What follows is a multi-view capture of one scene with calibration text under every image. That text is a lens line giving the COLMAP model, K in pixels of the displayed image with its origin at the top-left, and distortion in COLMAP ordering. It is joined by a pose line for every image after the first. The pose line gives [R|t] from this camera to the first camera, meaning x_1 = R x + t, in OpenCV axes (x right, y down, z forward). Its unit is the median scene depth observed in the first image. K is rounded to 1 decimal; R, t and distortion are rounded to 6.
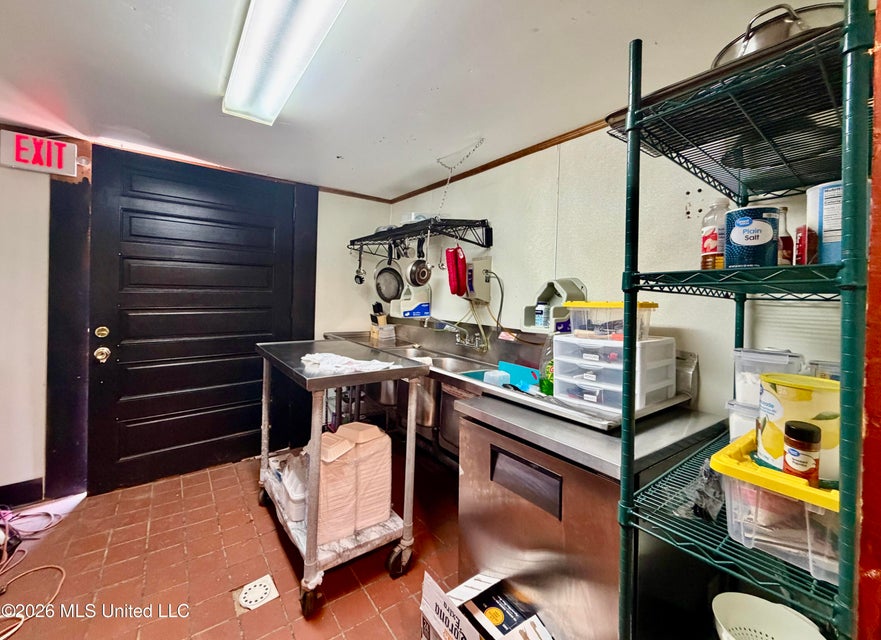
lens RADIAL K [[367.1, 0, 438.1], [0, 367.1, 299.8], [0, 0, 1]] dist [-0.000854, -0.000350]
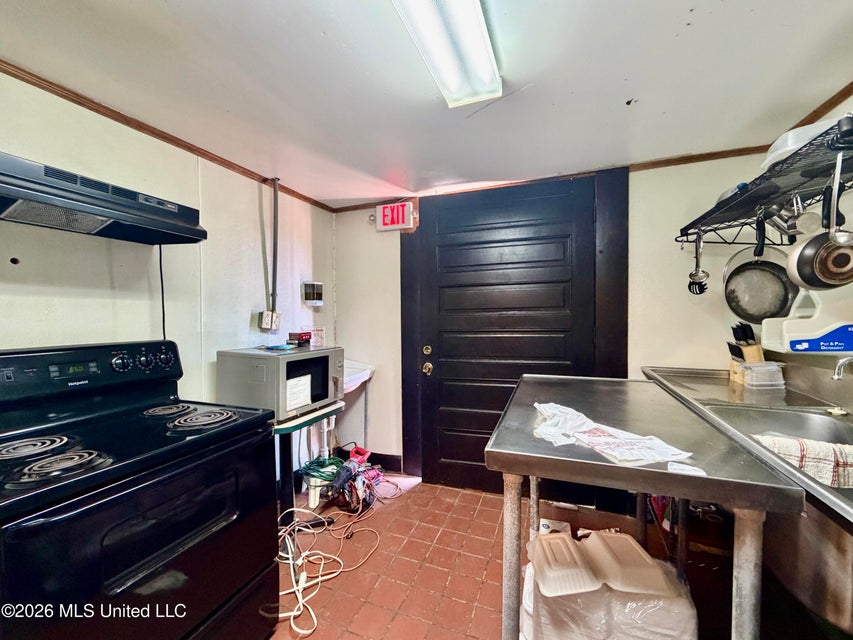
lens RADIAL K [[348.3, 0, 424.7], [0, 348.3, 321.4], [0, 0, 1]] dist [-0.001805, 0.000316]
pose [[0.534884, -0.014475, -0.844801, 0.043426], [0.013520, 0.999872, -0.008572, 0.002170], [0.844817, -0.006837, 0.535012, 0.306177]]
